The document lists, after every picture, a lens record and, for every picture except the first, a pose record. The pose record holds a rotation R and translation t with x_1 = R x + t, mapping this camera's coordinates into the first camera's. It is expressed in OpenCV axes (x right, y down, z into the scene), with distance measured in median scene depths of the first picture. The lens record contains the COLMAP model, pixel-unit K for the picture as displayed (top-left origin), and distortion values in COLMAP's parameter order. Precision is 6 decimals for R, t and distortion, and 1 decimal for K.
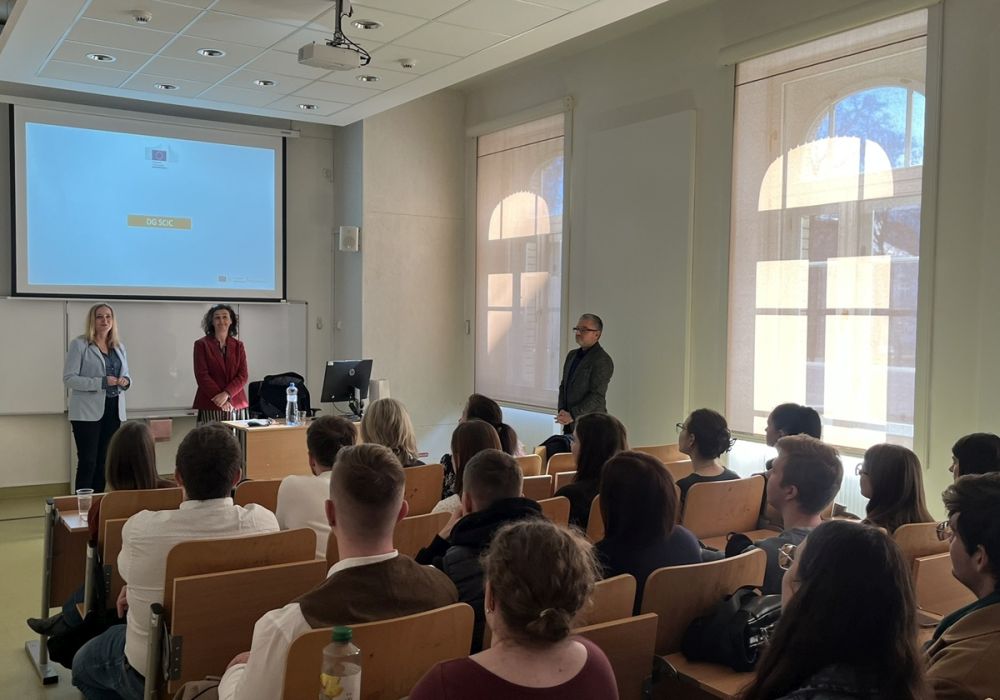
lens RADIAL K [[982.0, 0, 499.9], [0, 982.0, 351.9], [0, 0, 1]] dist [0.013695, 0.000000]
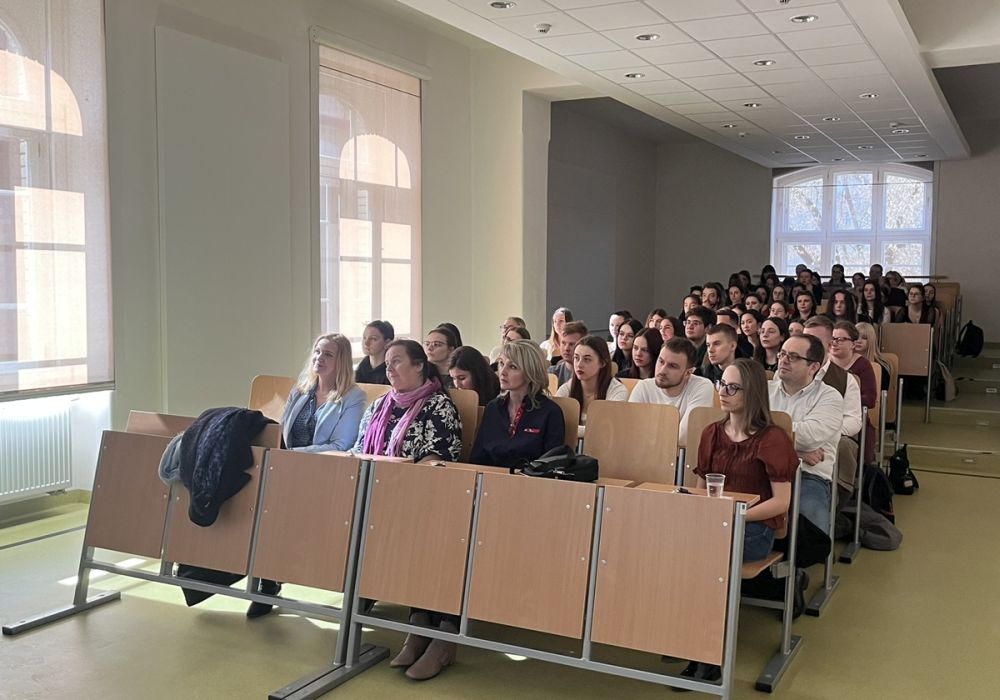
lens RADIAL K [[982.0, 0, 500.1], [0, 982.0, 349.7], [0, 0, 1]] dist [0.013695, 0.000000]
pose [[-0.506488, -0.097378, 0.856731, -0.936971], [-0.005088, 0.993923, 0.109963, -0.065182], [-0.862232, 0.051335, -0.503905, 1.479717]]
